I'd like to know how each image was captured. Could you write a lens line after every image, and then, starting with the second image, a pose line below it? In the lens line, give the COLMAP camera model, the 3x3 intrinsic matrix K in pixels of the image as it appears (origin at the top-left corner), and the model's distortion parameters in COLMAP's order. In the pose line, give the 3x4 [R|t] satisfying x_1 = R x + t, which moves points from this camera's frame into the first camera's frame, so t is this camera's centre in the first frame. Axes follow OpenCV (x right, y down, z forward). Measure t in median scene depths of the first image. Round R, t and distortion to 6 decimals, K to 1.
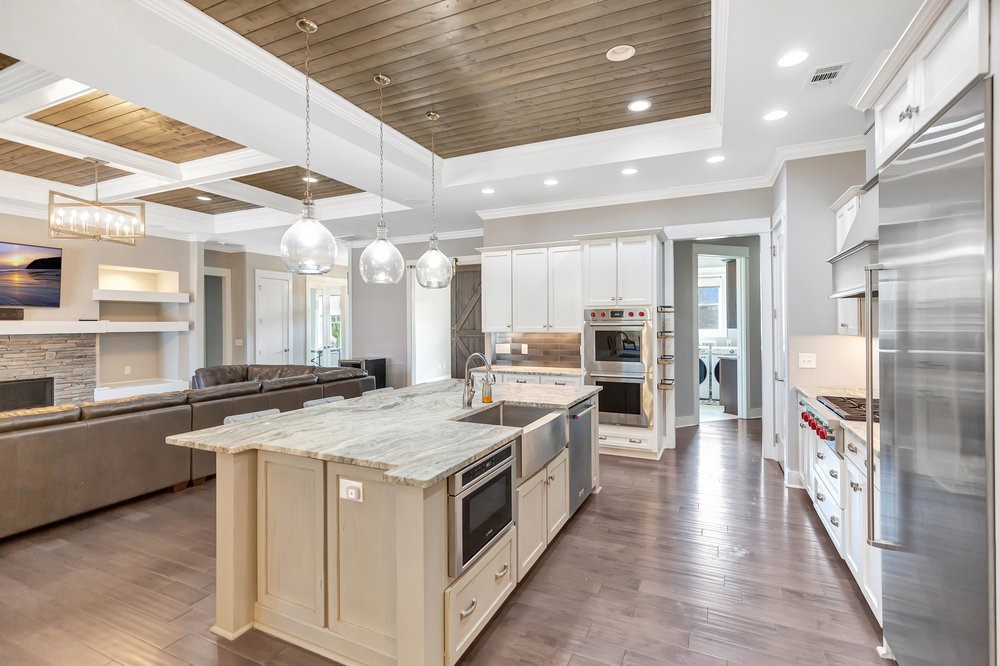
lens RADIAL K [[451.6, 0, 501.4], [0, 451.6, 325.6], [0, 0, 1]] dist [0.014923, -0.000011]
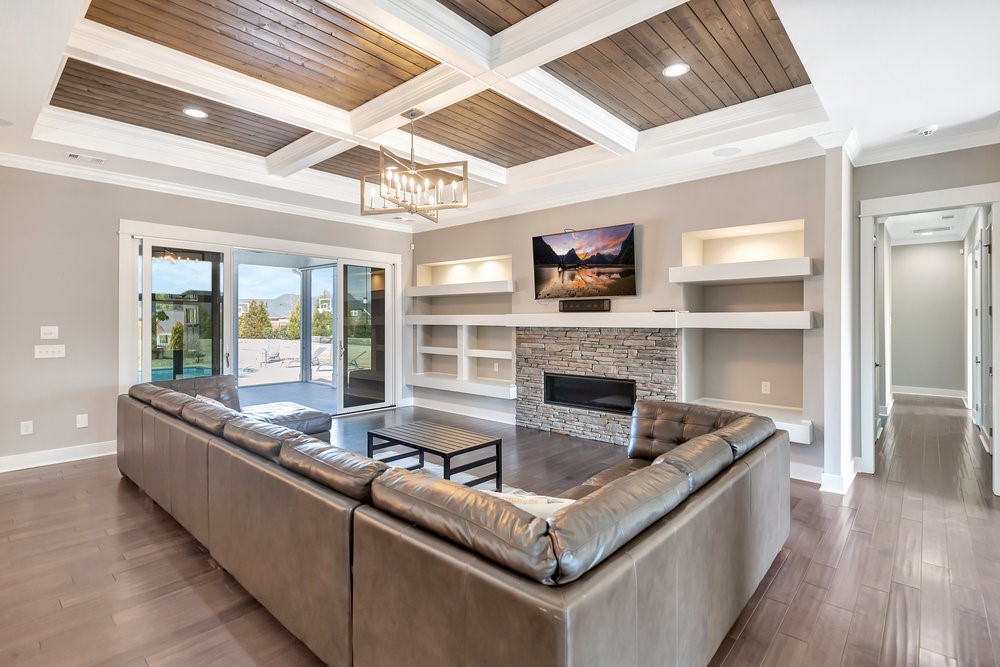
lens RADIAL K [[473.9, 0, 502.5], [0, 473.9, 319.3], [0, 0, 1]] dist [0.000115, 0.000019]
pose [[-0.277900, 0.006461, -0.960588, -0.089517], [-0.003523, 0.999964, 0.007745, -0.003508], [0.960603, 0.005536, -0.277867, 1.006732]]
